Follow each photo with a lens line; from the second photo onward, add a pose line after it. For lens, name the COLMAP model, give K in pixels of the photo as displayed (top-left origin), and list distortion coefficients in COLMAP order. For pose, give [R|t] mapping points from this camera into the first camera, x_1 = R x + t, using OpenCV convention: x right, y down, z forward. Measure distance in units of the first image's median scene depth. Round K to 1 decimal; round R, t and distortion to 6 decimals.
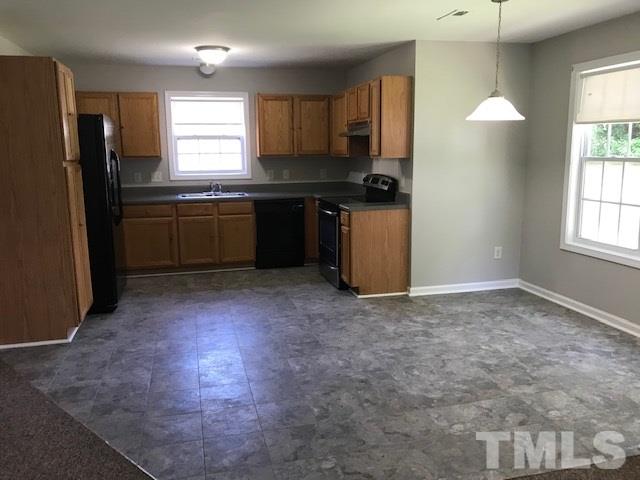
lens RADIAL K [[540.5, 0, 317.3], [0, 540.5, 237.0], [0, 0, 1]] dist [0.064521, -0.060744]
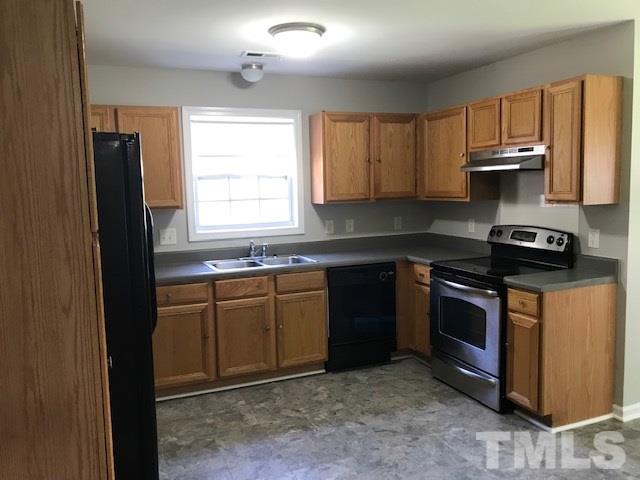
lens RADIAL K [[540.5, 0, 317.9], [0, 540.5, 232.0], [0, 0, 1]] dist [0.064521, -0.060744]
pose [[0.987722, -0.026851, 0.153897, -0.238399], [0.038682, 0.996478, -0.074402, -0.066779], [-0.151358, 0.079441, 0.985282, 0.364189]]
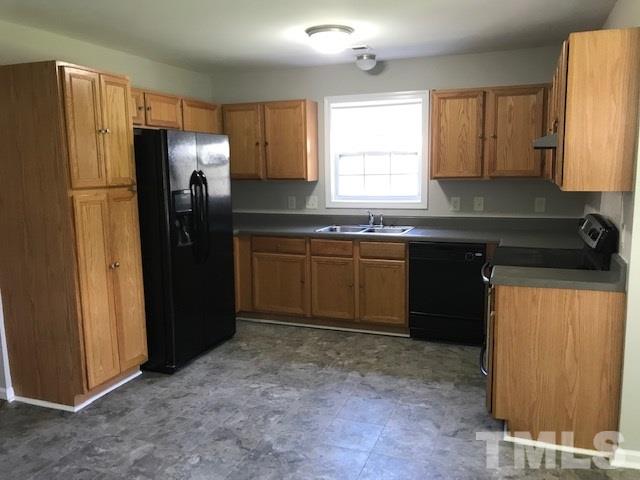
lens RADIAL K [[540.5, 0, 313.9], [0, 540.5, 232.3], [0, 0, 1]] dist [0.064521, -0.060744]
pose [[0.817933, 0.073284, -0.570628, 0.191893], [-0.089869, 0.995953, -0.000911, -0.070799], [0.568252, 0.052026, 0.821209, 0.365473]]
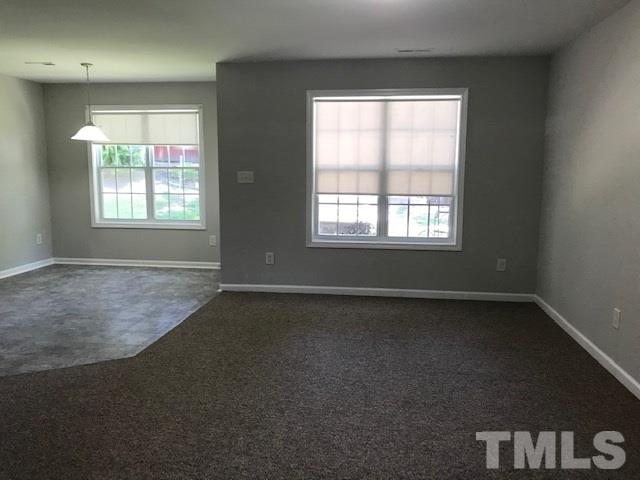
lens RADIAL K [[540.5, 0, 318.4], [0, 540.5, 238.5], [0, 0, 1]] dist [0.064521, -0.060744]
pose [[0.373250, -0.115431, 0.920521, -0.577311], [0.149934, 0.986691, 0.062934, 0.041163], [-0.915535, 0.114527, 0.385590, -0.104085]]
